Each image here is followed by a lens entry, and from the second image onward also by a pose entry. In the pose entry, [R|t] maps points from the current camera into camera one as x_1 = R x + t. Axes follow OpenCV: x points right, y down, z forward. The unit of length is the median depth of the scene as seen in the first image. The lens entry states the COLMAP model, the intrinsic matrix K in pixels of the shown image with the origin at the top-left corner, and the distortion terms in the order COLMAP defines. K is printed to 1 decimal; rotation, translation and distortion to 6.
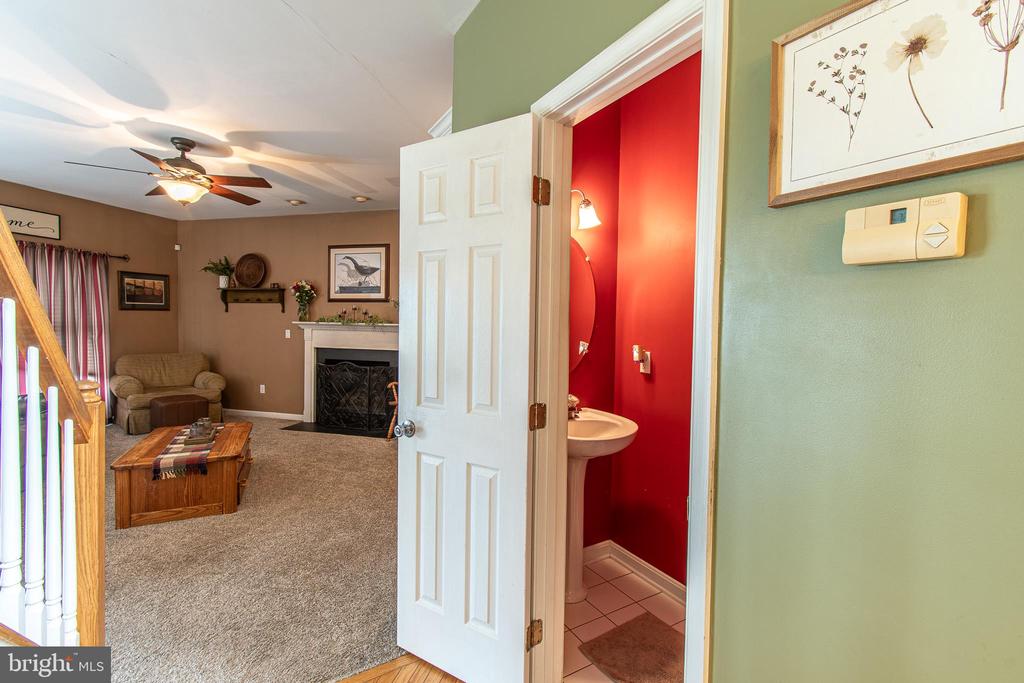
lens RADIAL K [[450.9, 0, 510.7], [0, 450.9, 338.3], [0, 0, 1]] dist [0.002895, -0.001806]
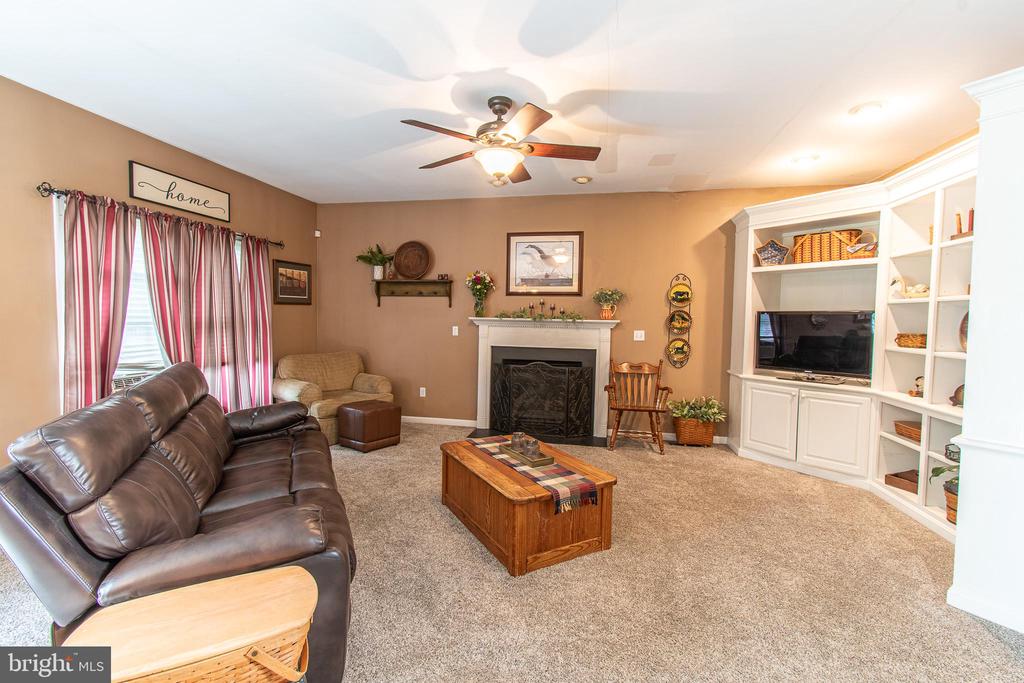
lens RADIAL K [[450.9, 0, 510.3], [0, 450.9, 337.8], [0, 0, 1]] dist [0.002895, -0.001806]
pose [[0.998510, -0.002022, 0.054526, -0.451055], [0.001410, 0.999936, 0.011259, -0.006145], [-0.054545, -0.011165, 0.998449, 0.097567]]
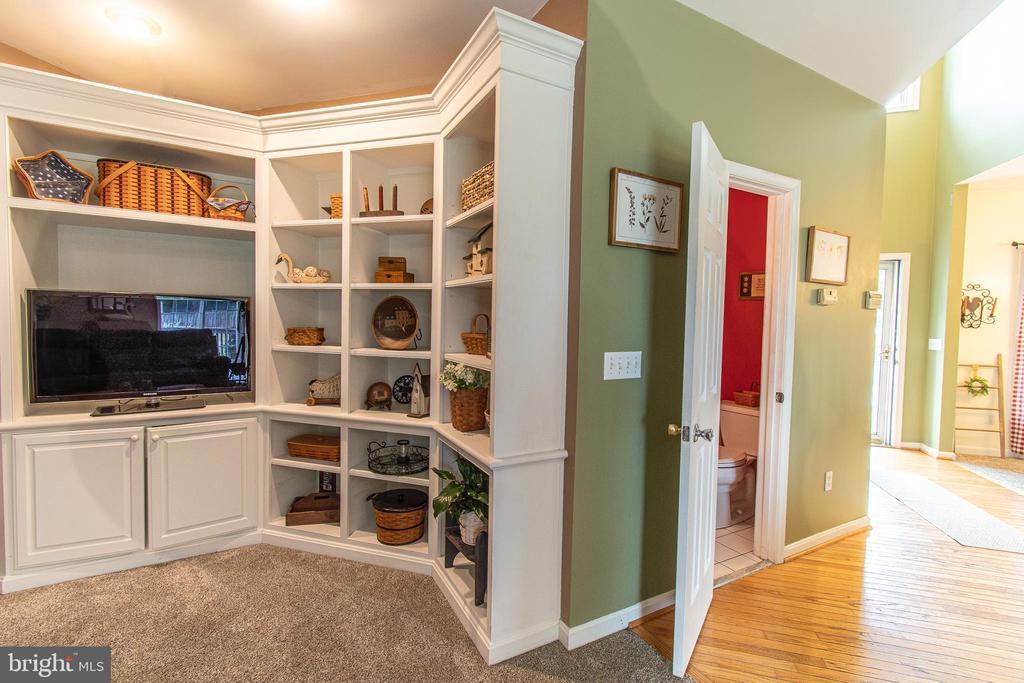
lens RADIAL K [[450.9, 0, 515.6], [0, 450.9, 338.2], [0, 0, 1]] dist [0.002895, -0.001806]
pose [[0.030763, -0.058934, 0.997788, -0.360350], [0.012553, 0.998204, 0.058572, -0.017640], [-0.999448, 0.010723, 0.031448, 0.412887]]
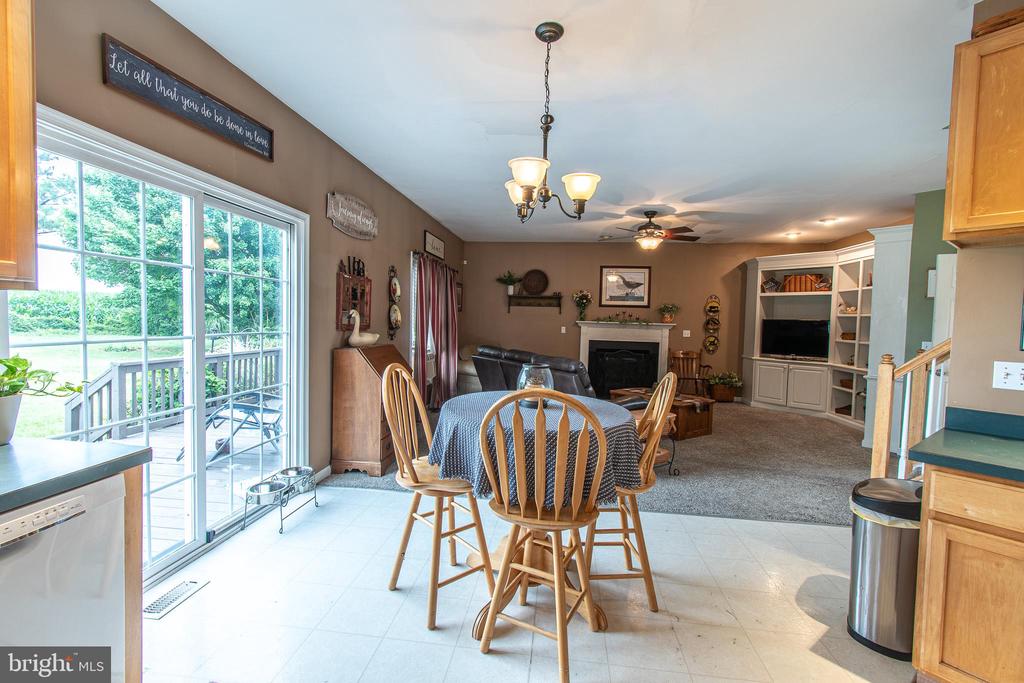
lens RADIAL K [[450.9, 0, 510.5], [0, 450.9, 338.7], [0, 0, 1]] dist [0.002895, -0.001806]
pose [[0.991228, 0.003441, 0.132122, -0.861807], [-0.005061, 0.999916, 0.011933, 0.001480], [-0.132069, -0.012497, 0.991162, -0.327648]]
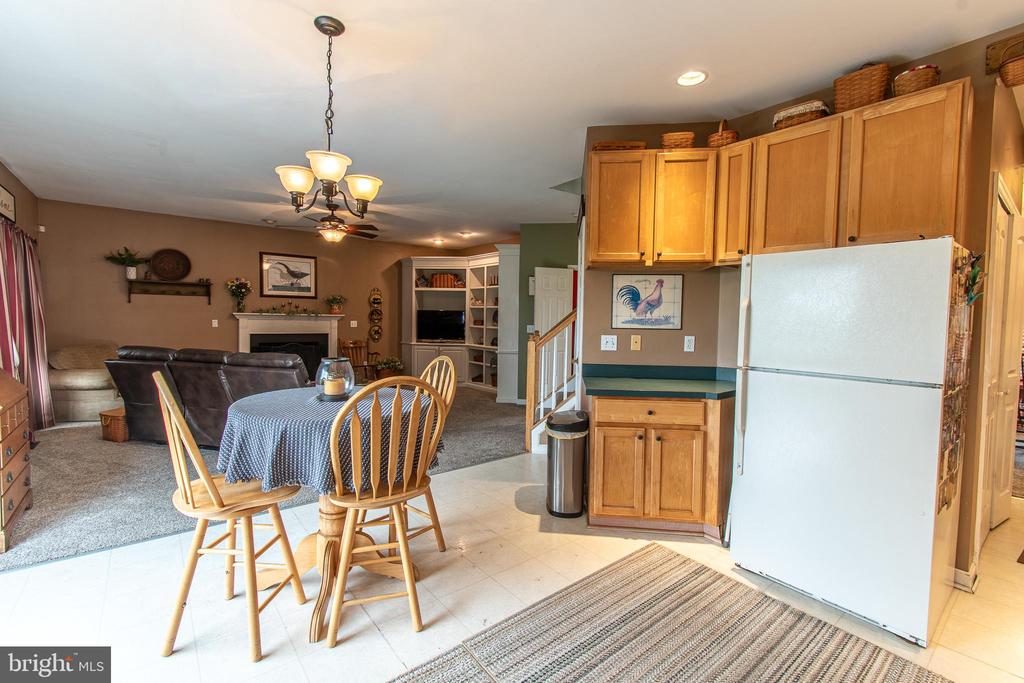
lens RADIAL K [[450.9, 0, 510.3], [0, 450.9, 338.3], [0, 0, 1]] dist [0.002895, -0.001806]
pose [[0.598935, -0.044358, 0.799568, -1.003272], [0.020845, 0.998990, 0.039807, -0.001622], [-0.800526, -0.007175, 0.599255, -0.304022]]
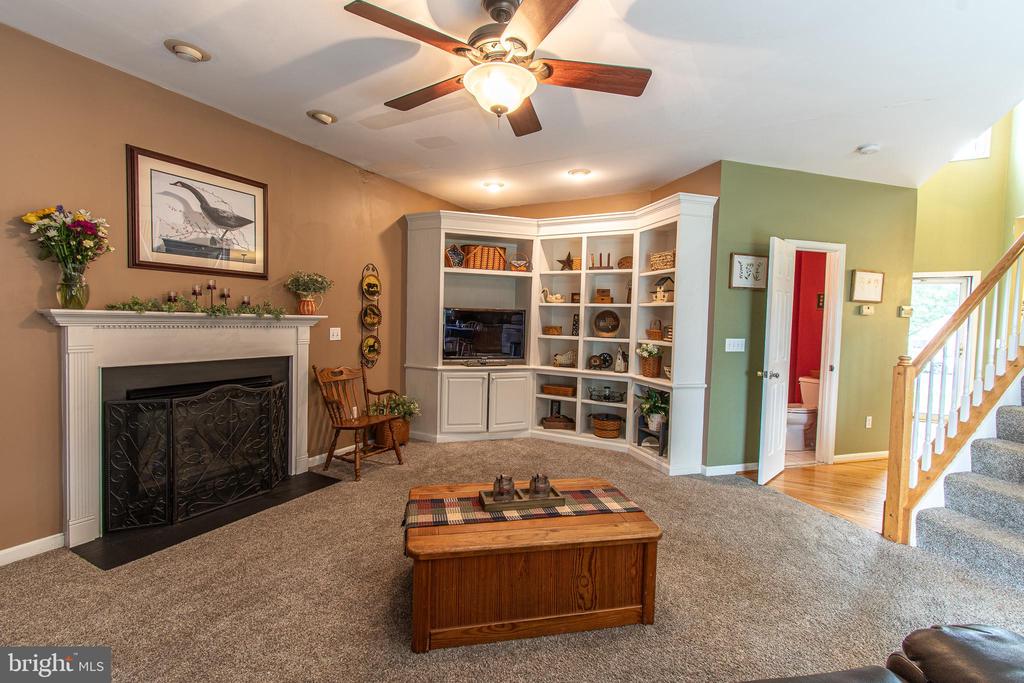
lens RADIAL K [[450.9, 0, 512.1], [0, 450.9, 337.9], [0, 0, 1]] dist [0.002895, -0.001806]
pose [[0.238360, -0.053091, 0.969725, -0.774132], [0.010428, 0.998587, 0.052108, -0.028019], [-0.971121, -0.002309, 0.238577, 0.510575]]
